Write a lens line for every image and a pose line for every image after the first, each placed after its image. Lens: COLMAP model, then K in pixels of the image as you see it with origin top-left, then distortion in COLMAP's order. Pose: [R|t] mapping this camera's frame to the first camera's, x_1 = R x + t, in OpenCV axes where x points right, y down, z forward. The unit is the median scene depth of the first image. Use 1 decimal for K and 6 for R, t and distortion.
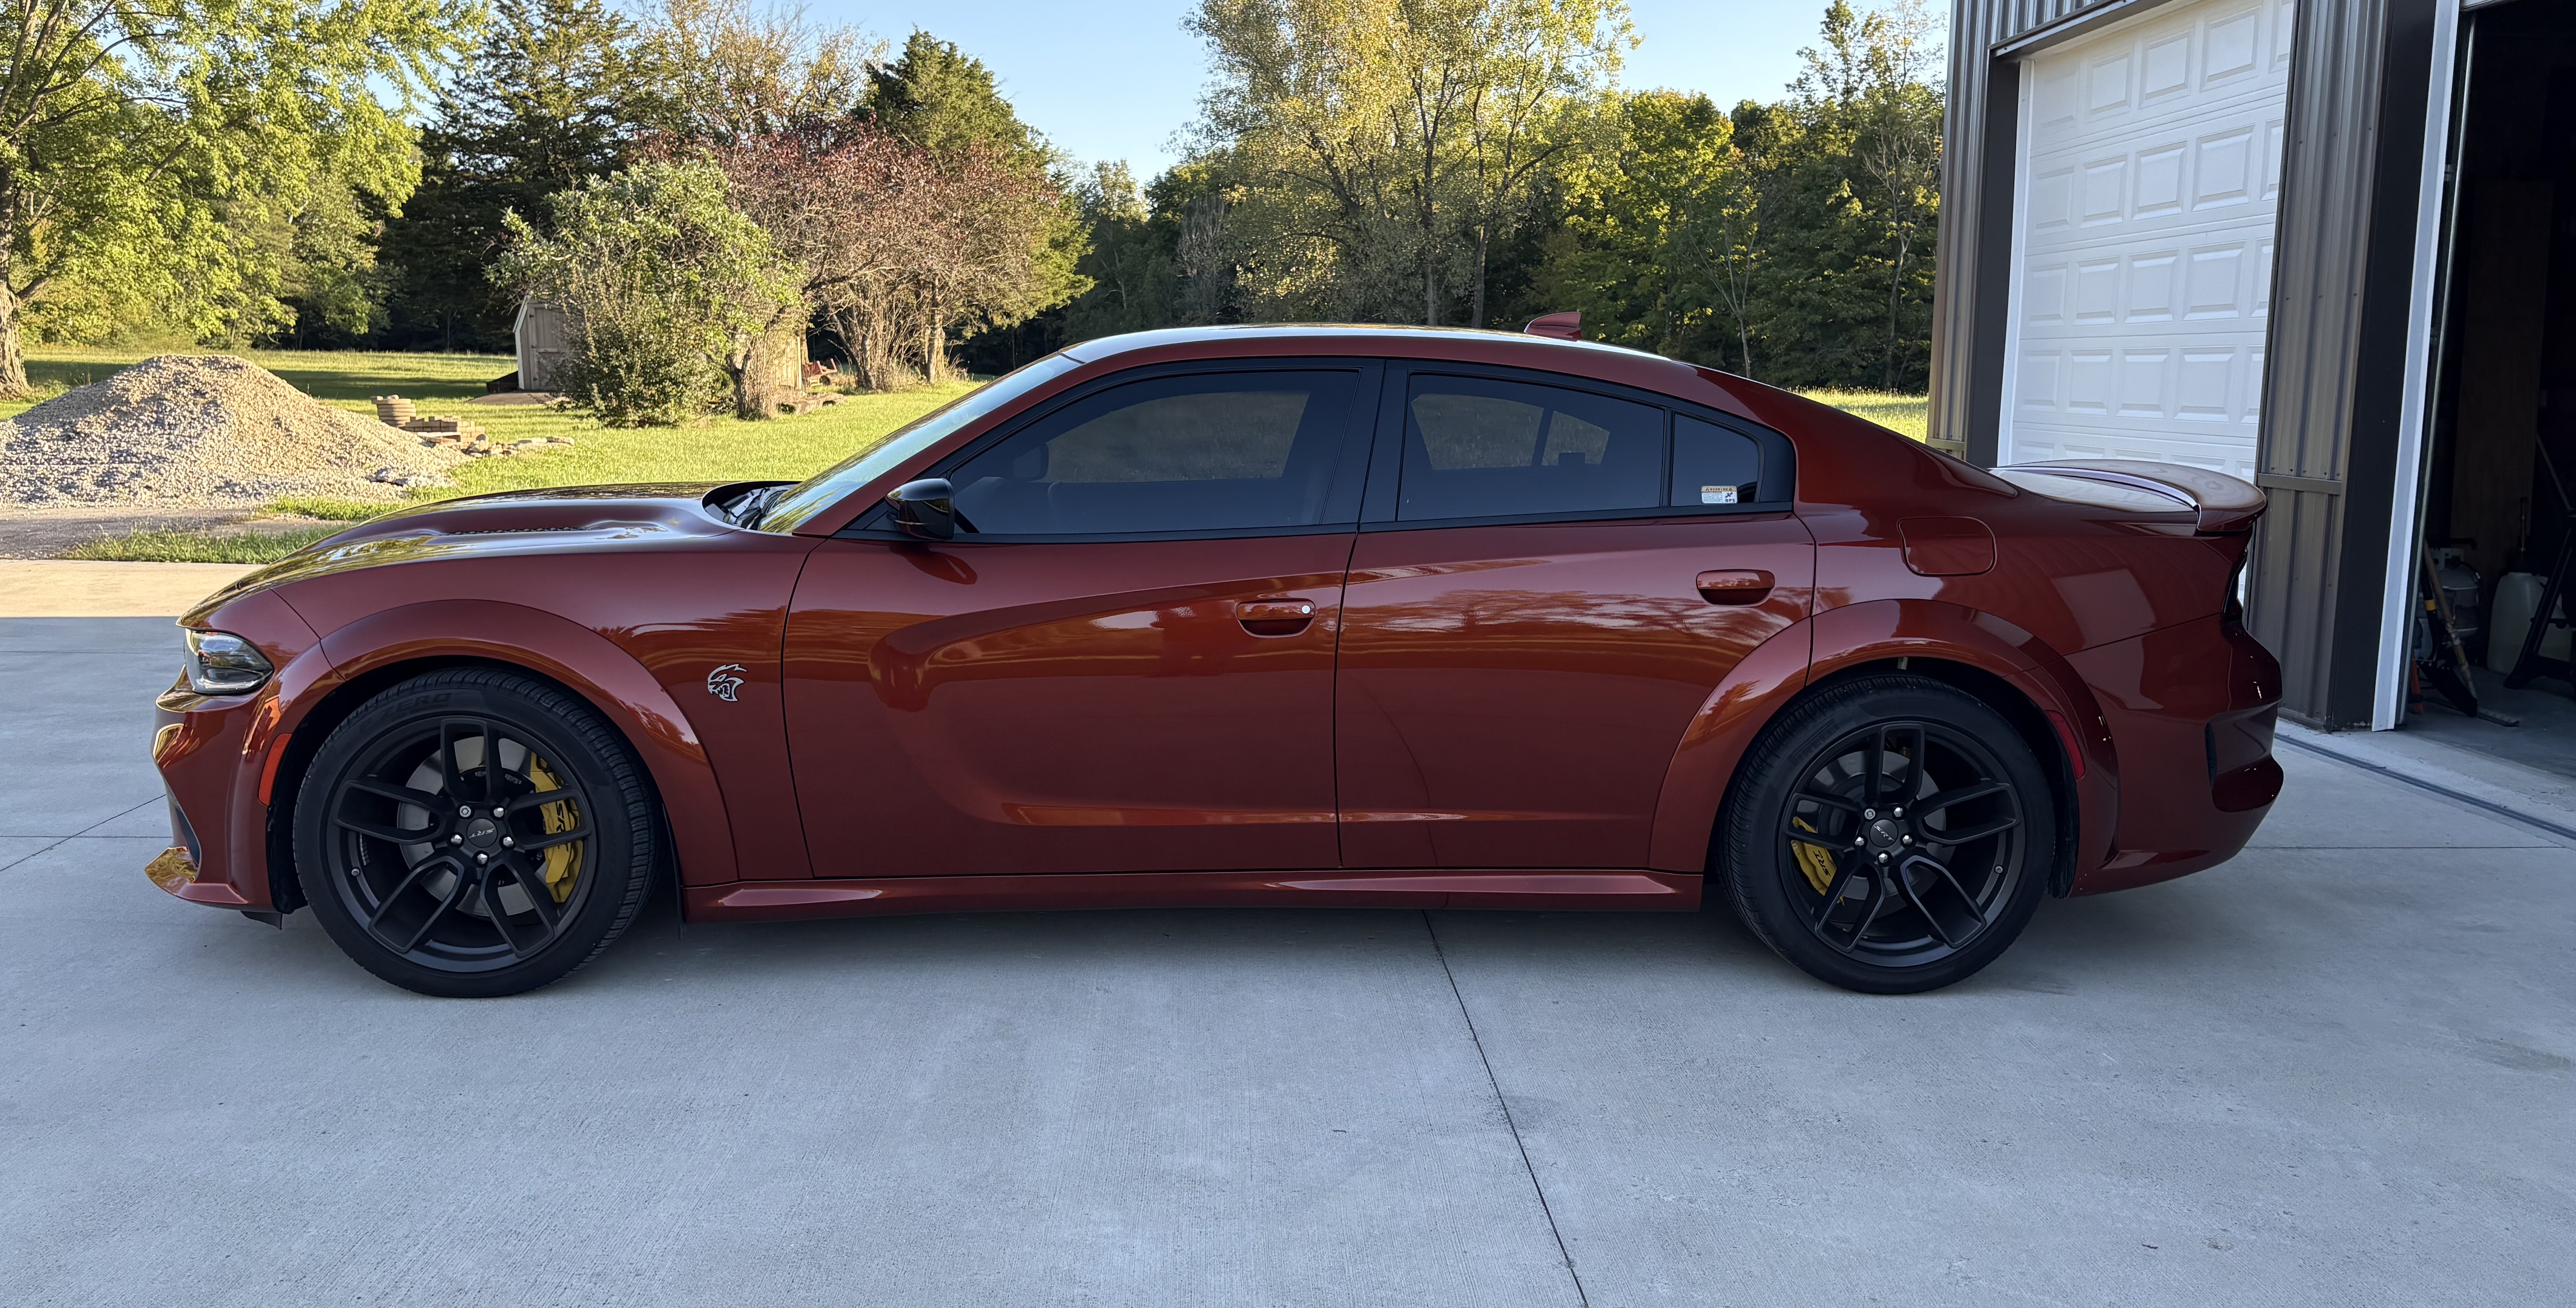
lens RADIAL K [[1876.5, 0, 1288.2], [0, 1876.5, 655.1], [0, 0, 1]] dist [0.028513, -0.004660]
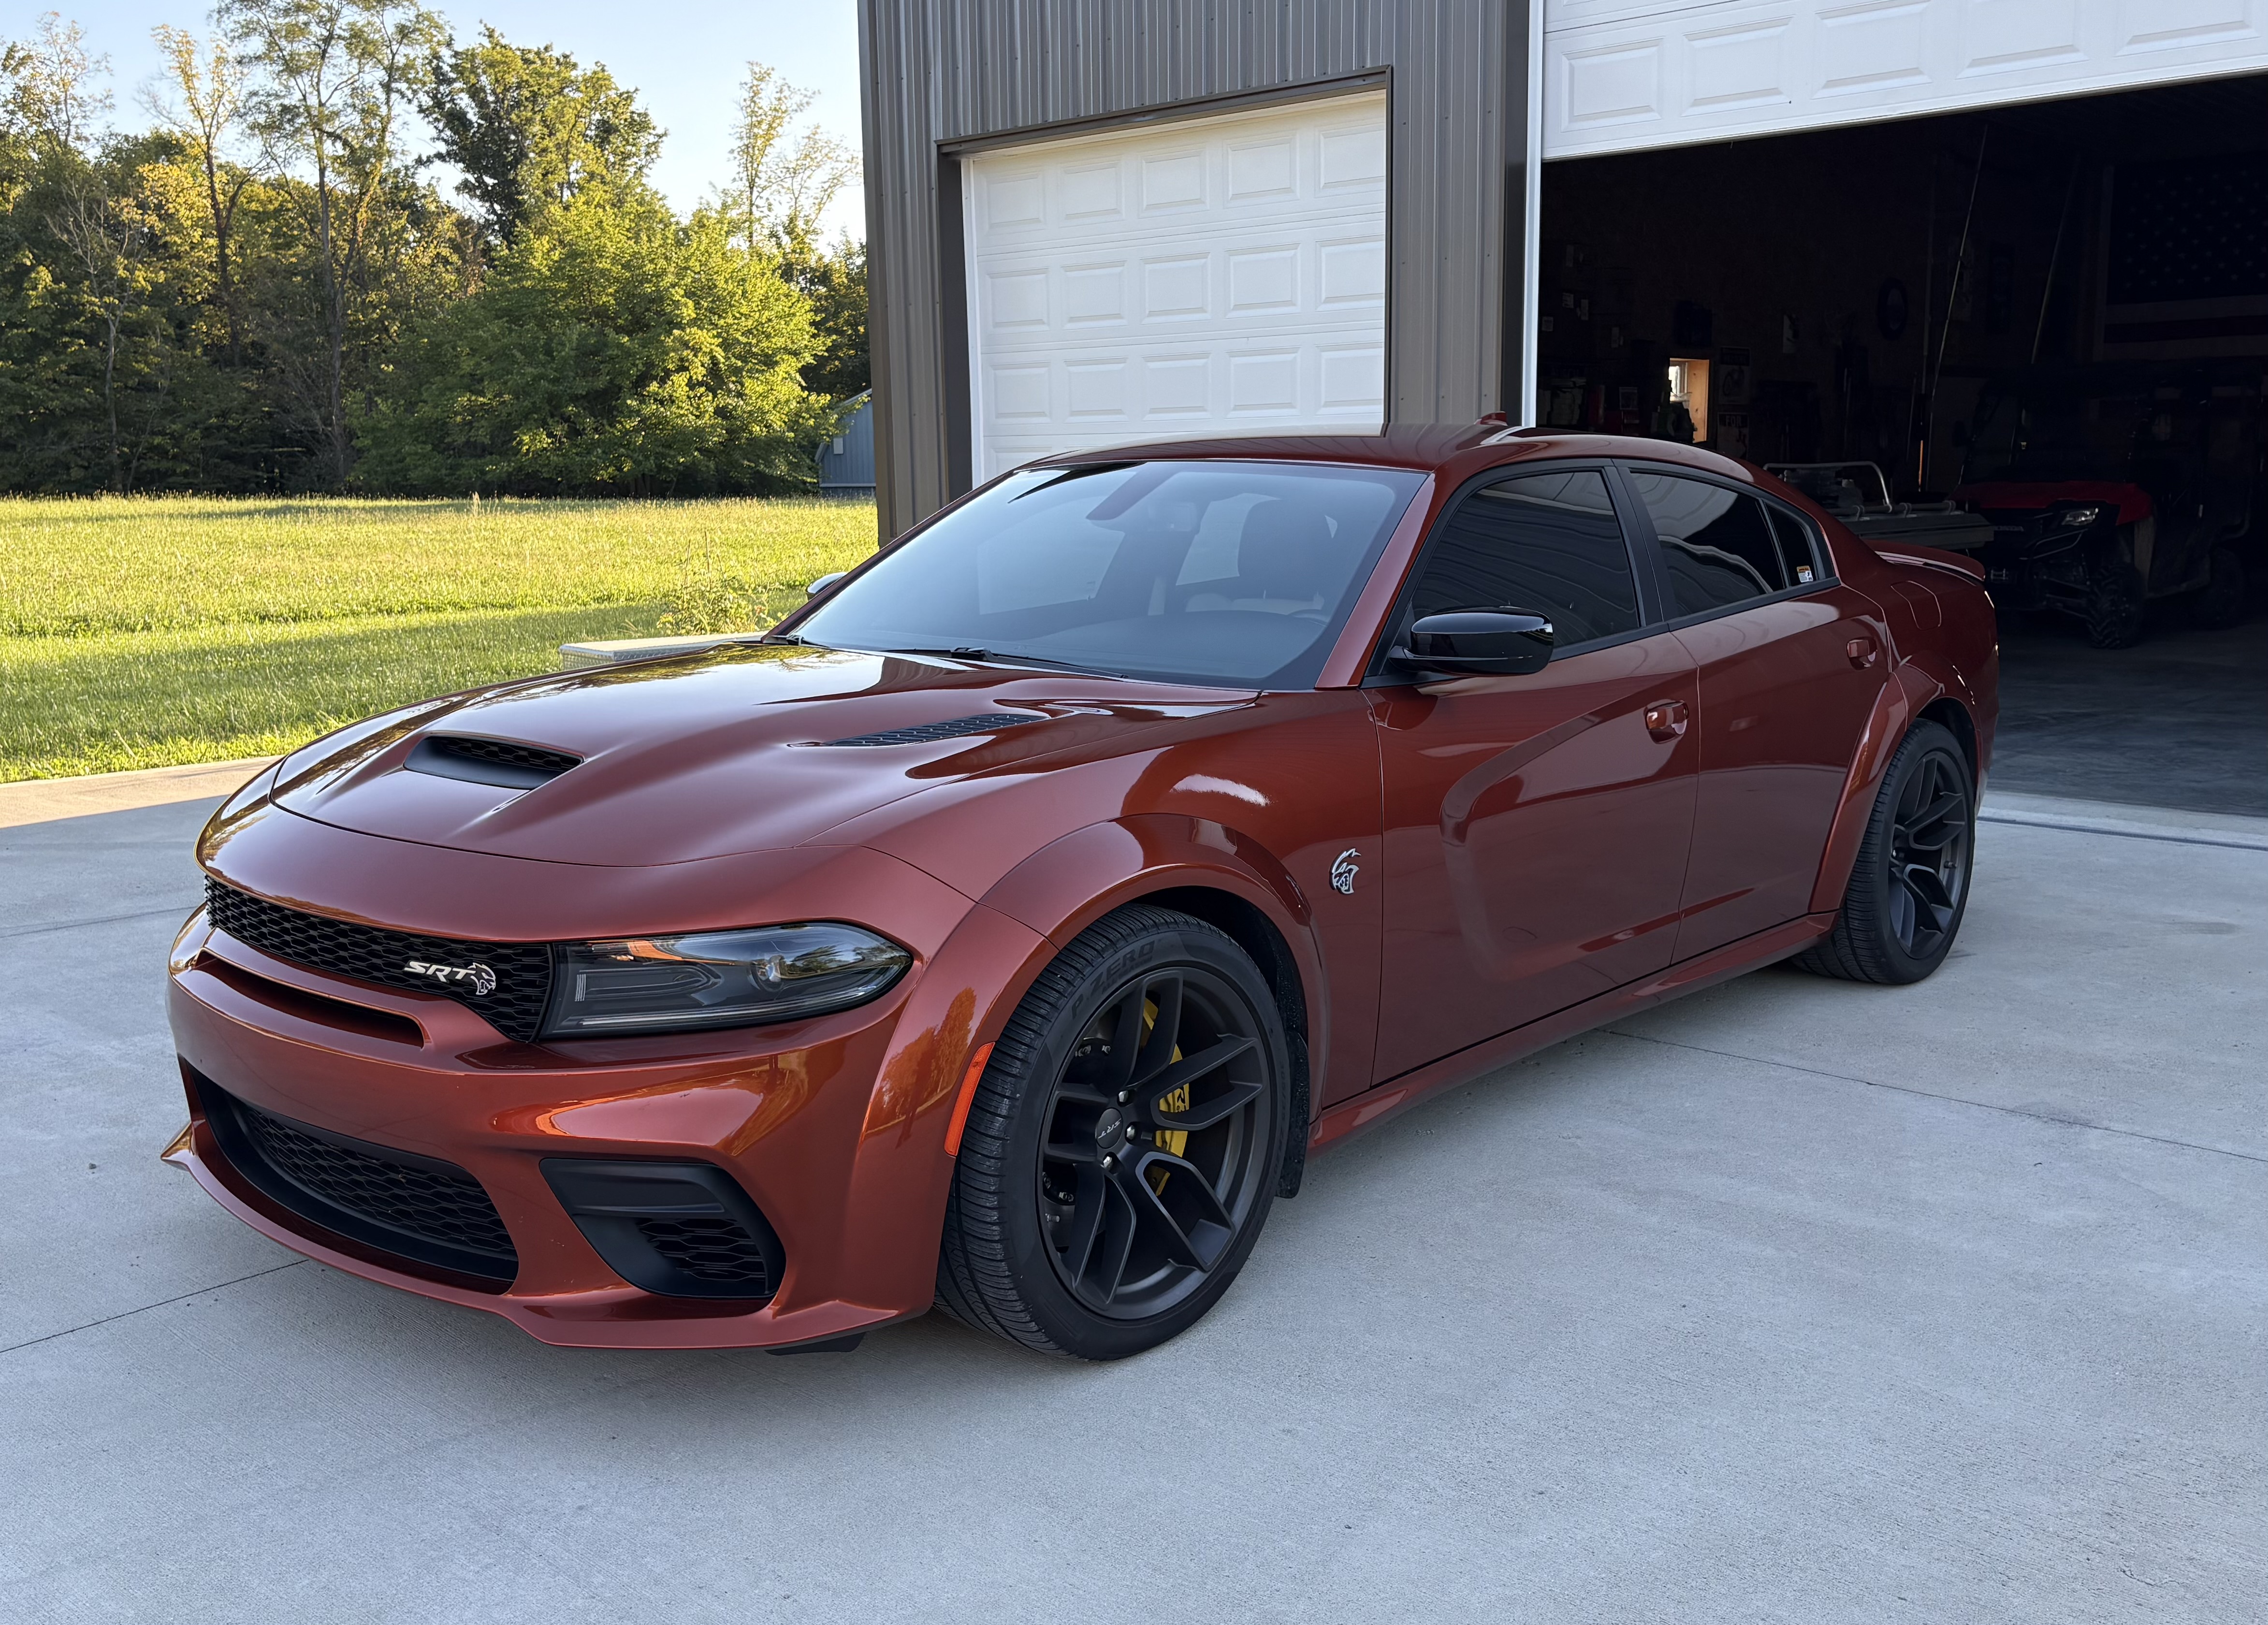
lens RADIAL K [[2049.4, 0, 1136.3], [0, 2049.4, 816.5], [0, 0, 1]] dist [0.027644, -0.004183]
pose [[0.714820, -0.142036, 0.684732, -0.978637], [0.129736, 0.989093, 0.069735, -0.084298], [-0.687169, 0.038986, 0.725451, 0.415922]]
